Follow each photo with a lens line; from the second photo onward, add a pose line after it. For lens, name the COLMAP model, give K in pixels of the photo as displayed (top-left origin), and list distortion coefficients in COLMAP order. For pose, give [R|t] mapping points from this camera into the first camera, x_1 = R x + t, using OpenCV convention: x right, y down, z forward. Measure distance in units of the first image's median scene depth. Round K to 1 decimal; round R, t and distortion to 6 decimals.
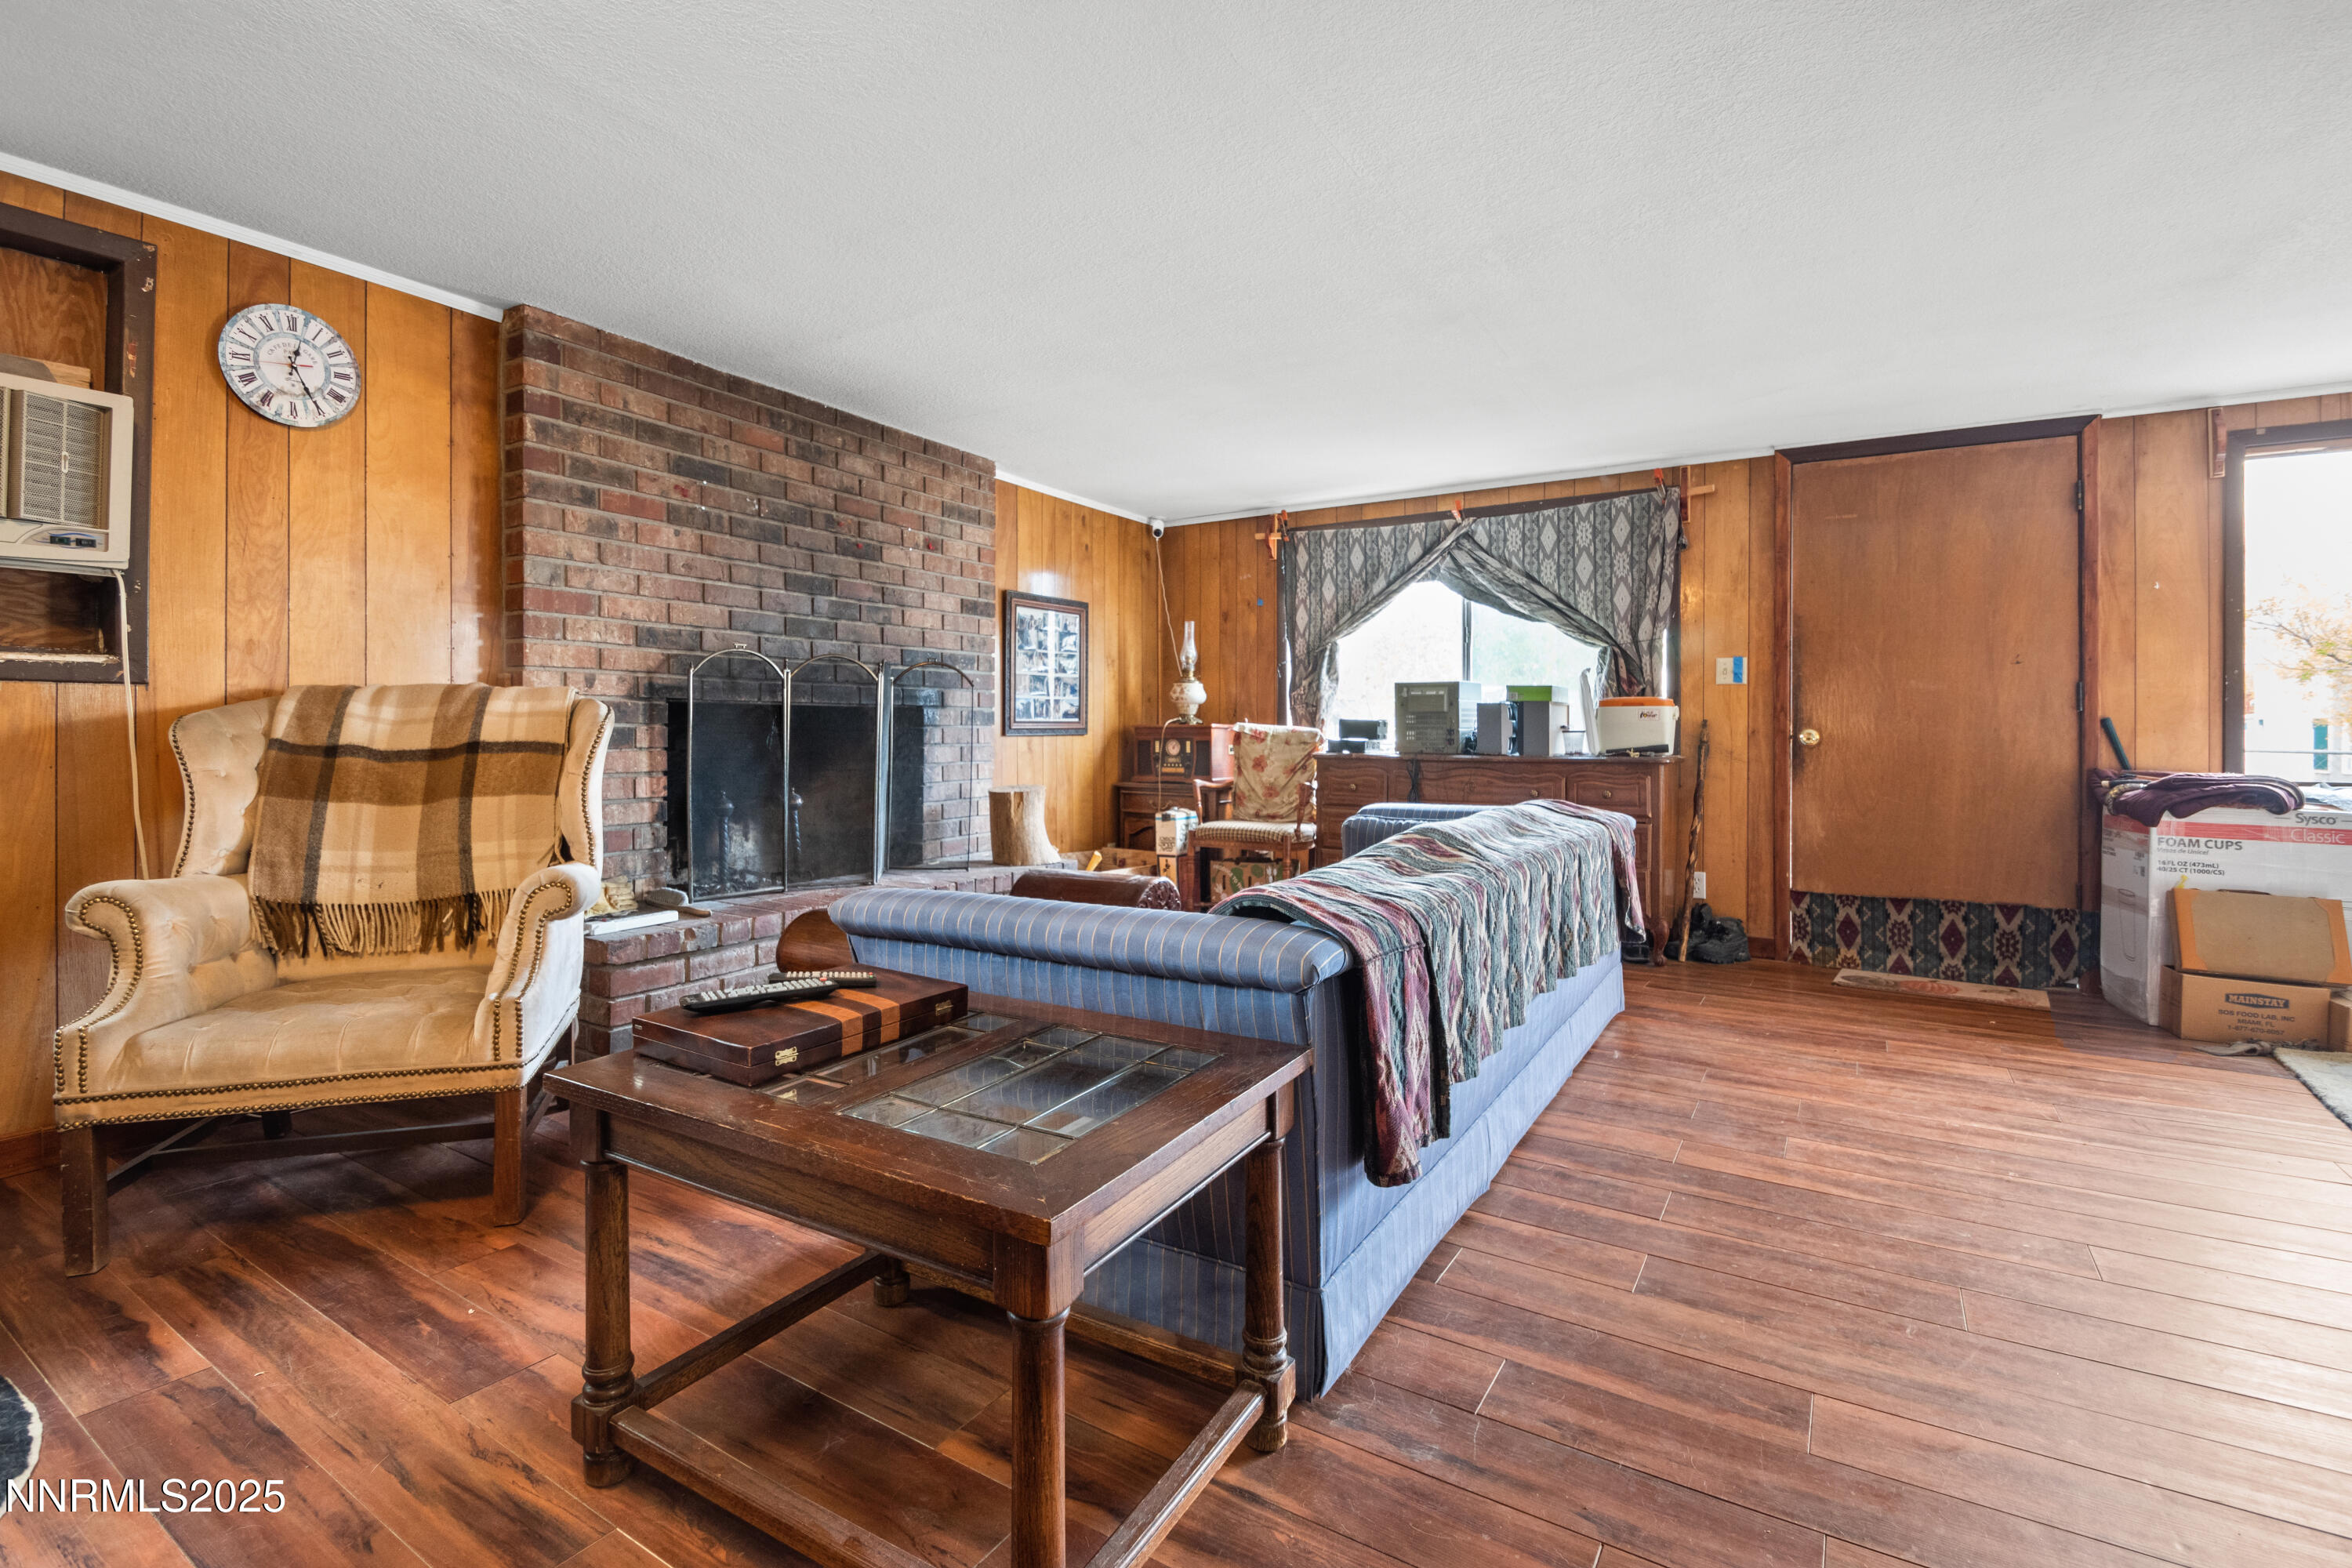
lens RADIAL K [[1067.1, 0, 1171.0], [0, 1067.1, 714.7], [0, 0, 1]] dist [0.010505, -0.009641]
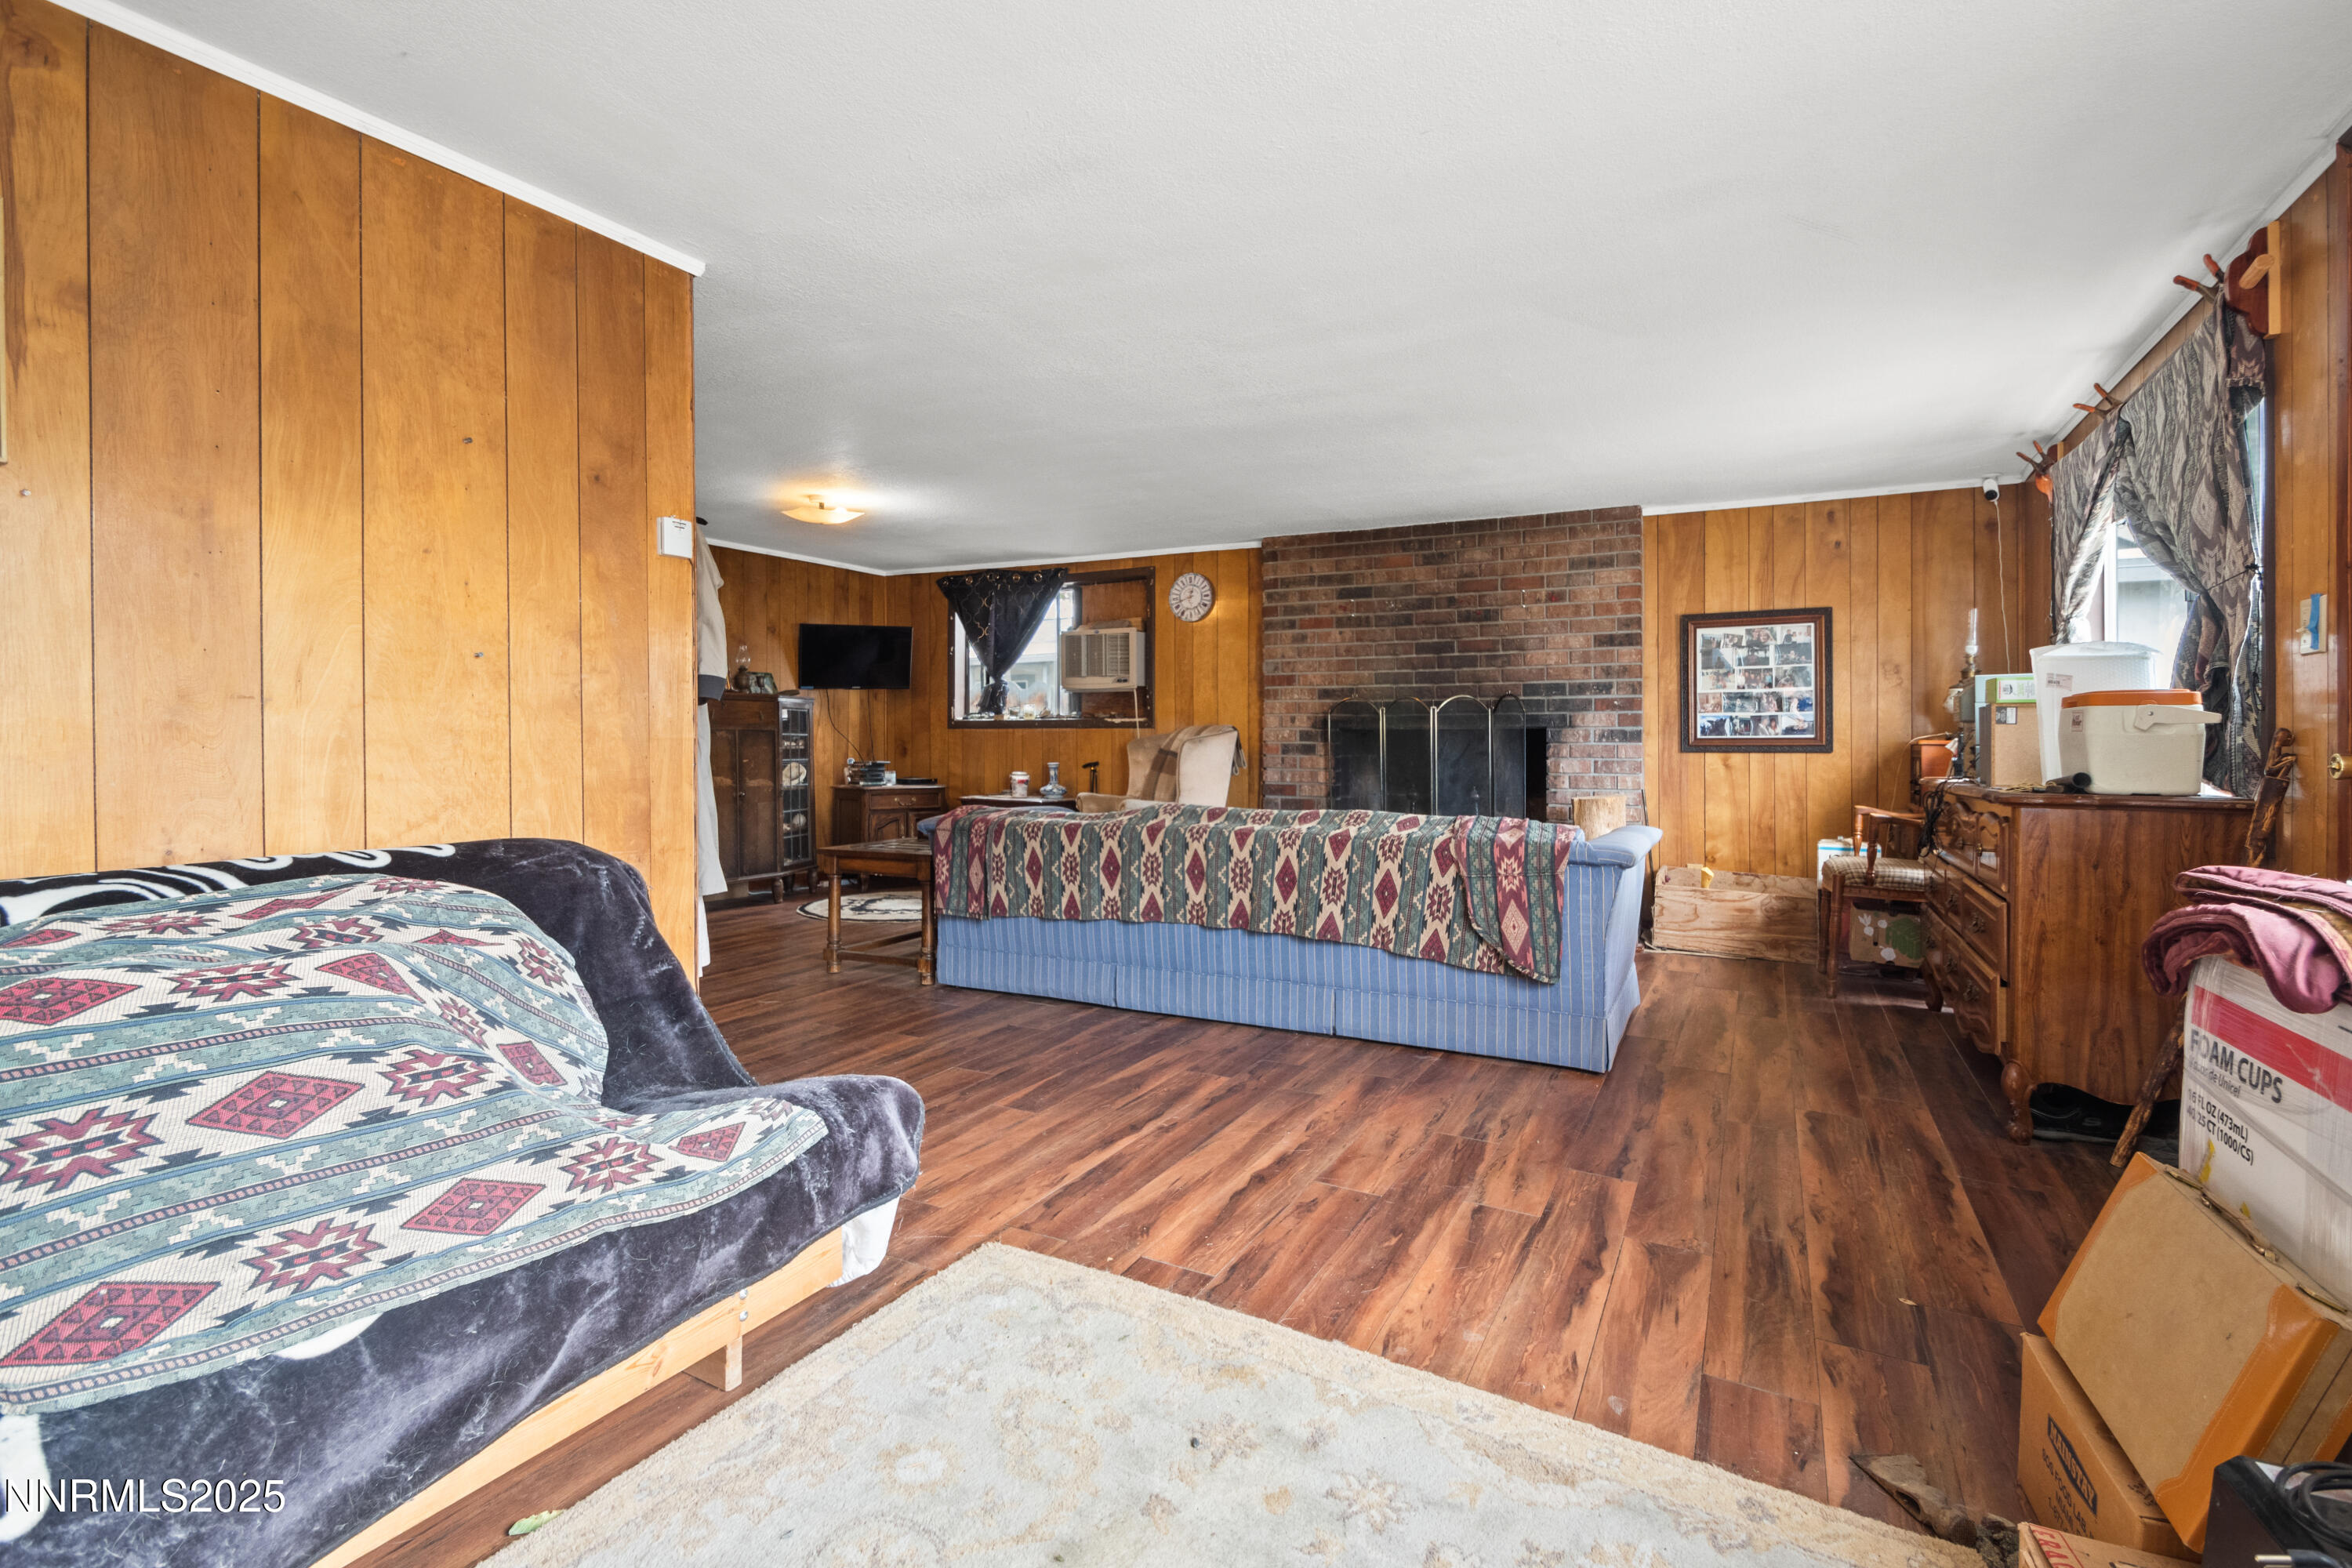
lens RADIAL K [[1067.1, 0, 1229.6], [0, 1067.1, 756.3], [0, 0, 1]] dist [0.010505, -0.009641]
pose [[0.087425, -0.002563, -0.996168, 1.693553], [0.001780, 0.999995, -0.002416, 0.050121], [0.996170, -0.001562, 0.087429, 0.884954]]
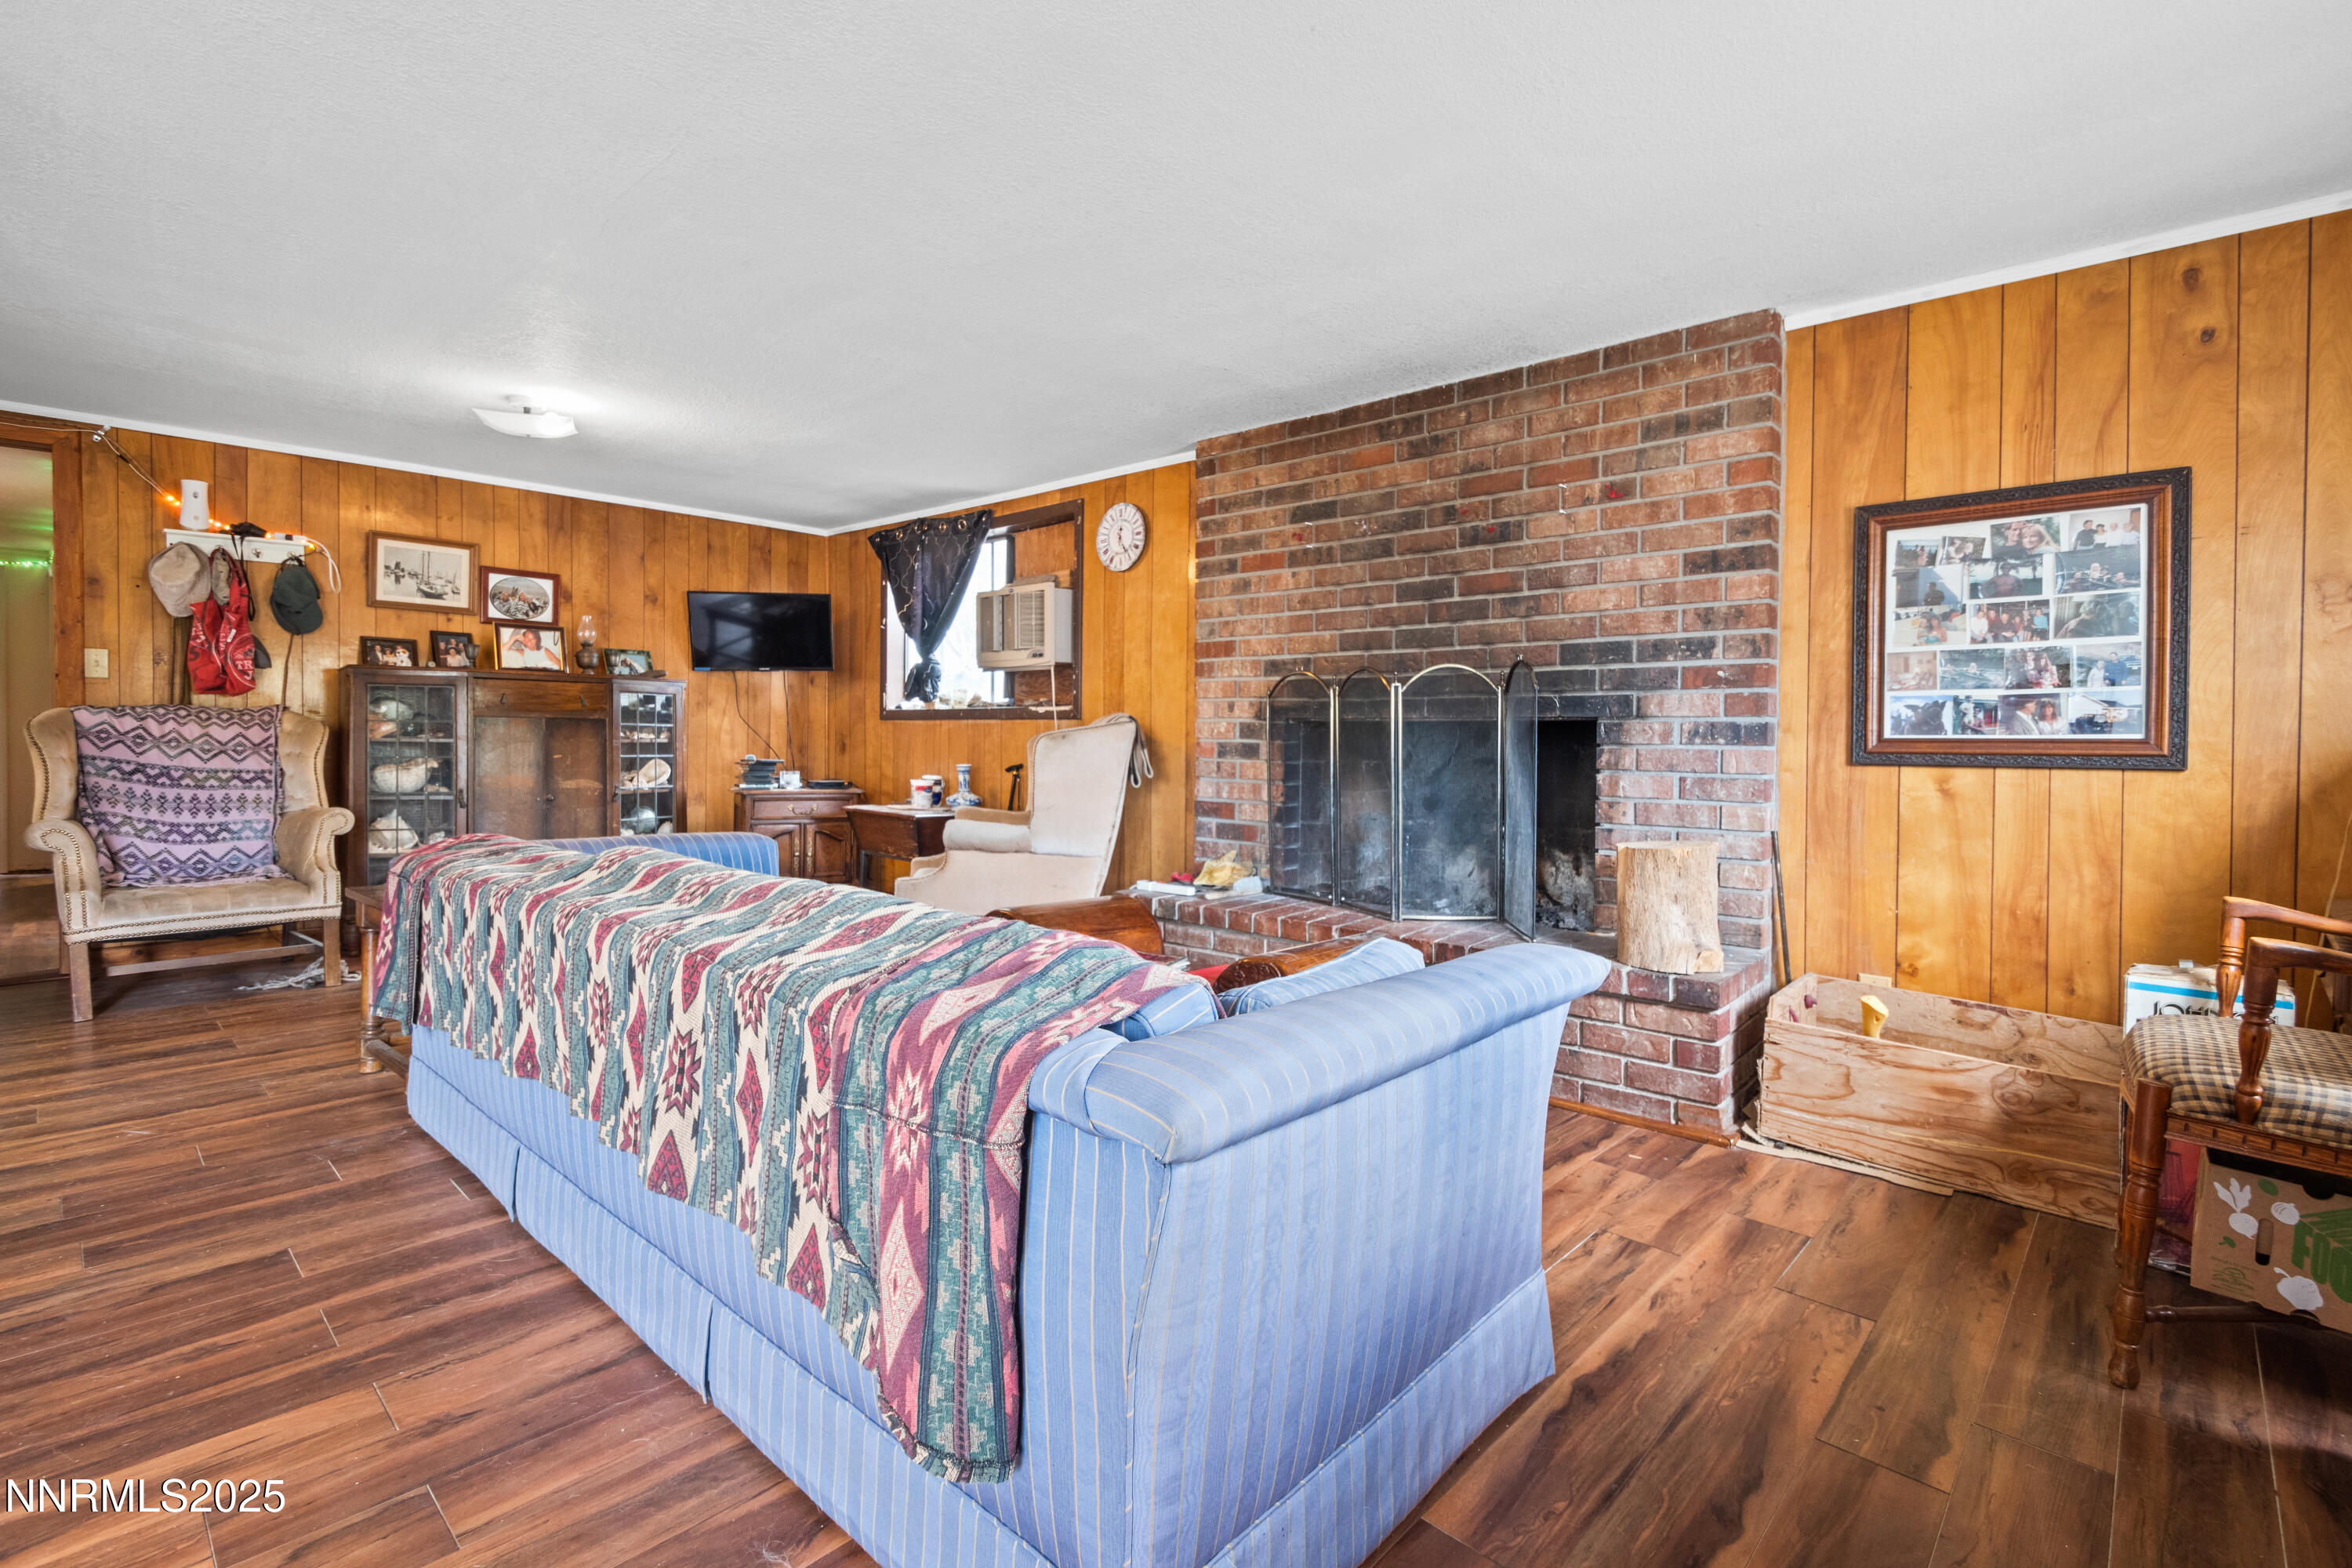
lens RADIAL K [[1067.1, 0, 1188.8], [0, 1067.1, 764.7], [0, 0, 1]] dist [0.010505, -0.009641]
pose [[-0.191010, 0.005637, -0.981572, 0.921482], [-0.011301, 0.999905, 0.007942, 0.037460], [0.981523, 0.012610, -0.190928, 1.479982]]
